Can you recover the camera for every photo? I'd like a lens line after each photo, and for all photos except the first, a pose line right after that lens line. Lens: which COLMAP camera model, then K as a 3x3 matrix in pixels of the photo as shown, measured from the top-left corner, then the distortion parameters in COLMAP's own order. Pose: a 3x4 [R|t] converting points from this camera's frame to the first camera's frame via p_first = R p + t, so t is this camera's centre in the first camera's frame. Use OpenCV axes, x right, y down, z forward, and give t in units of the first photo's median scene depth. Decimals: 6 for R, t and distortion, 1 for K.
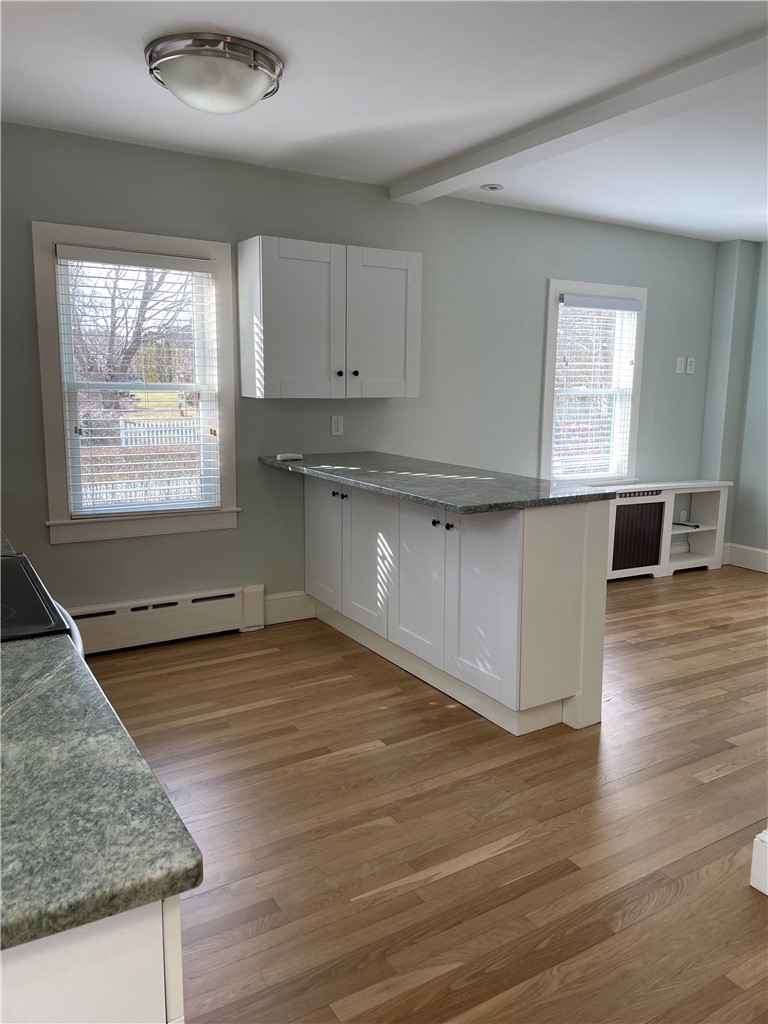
lens RADIAL K [[771.4, 0, 389.4], [0, 771.4, 503.7], [0, 0, 1]] dist [0.089171, -0.116573]
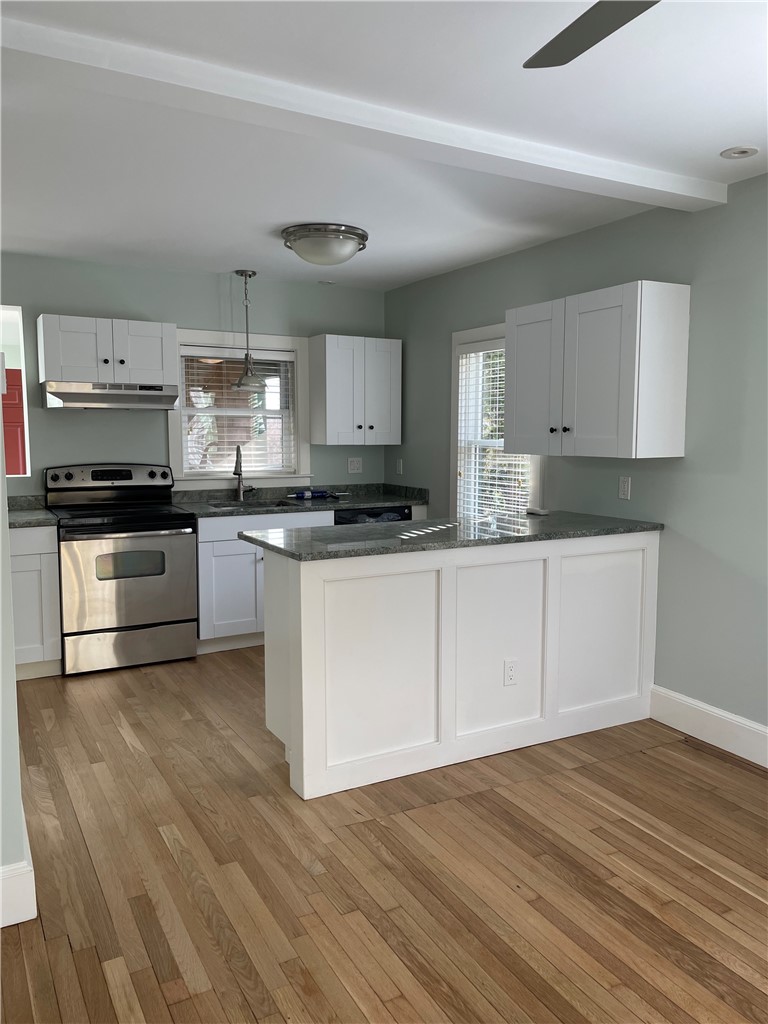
lens RADIAL K [[771.4, 0, 388.3], [0, 771.4, 512.9], [0, 0, 1]] dist [0.089171, -0.116573]
pose [[-0.036387, 0.095844, -0.994731, 0.994496], [-0.158384, 0.982256, 0.100435, -0.143429], [0.986707, 0.161204, -0.020561, 0.909041]]
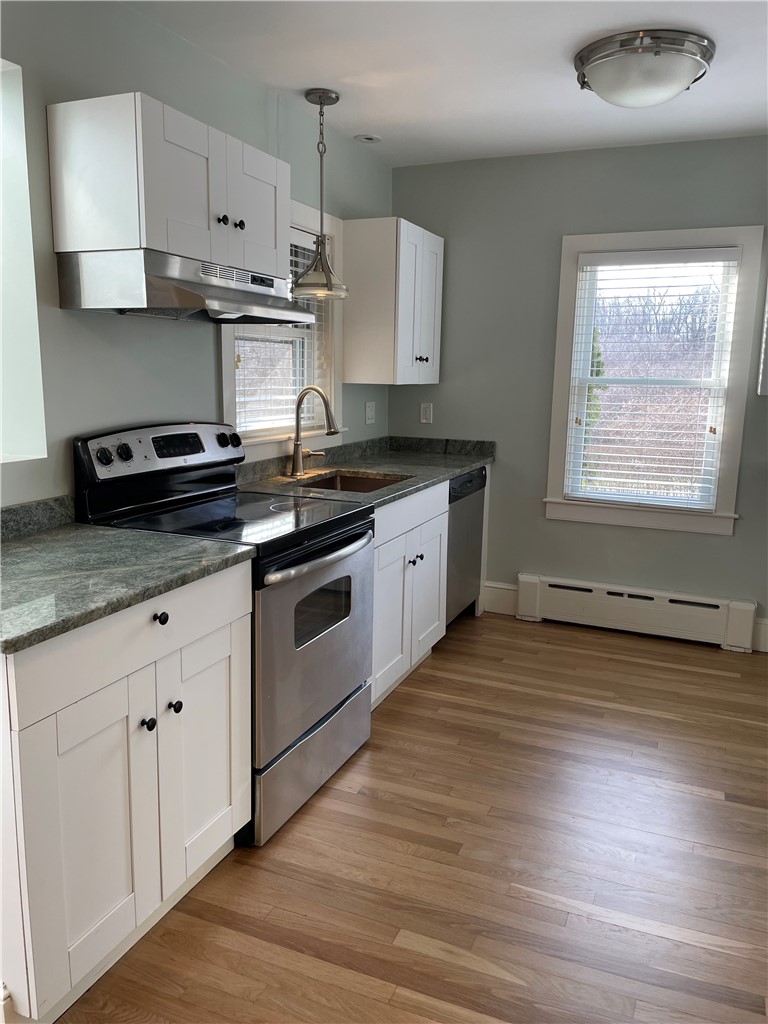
lens RADIAL K [[771.4, 0, 382.0], [0, 771.4, 505.7], [0, 0, 1]] dist [0.089171, -0.116573]
pose [[0.578579, 0.140981, -0.803350, 0.343482], [-0.136334, 0.987807, 0.075163, -0.019653], [0.804151, 0.066036, 0.590745, 0.129656]]
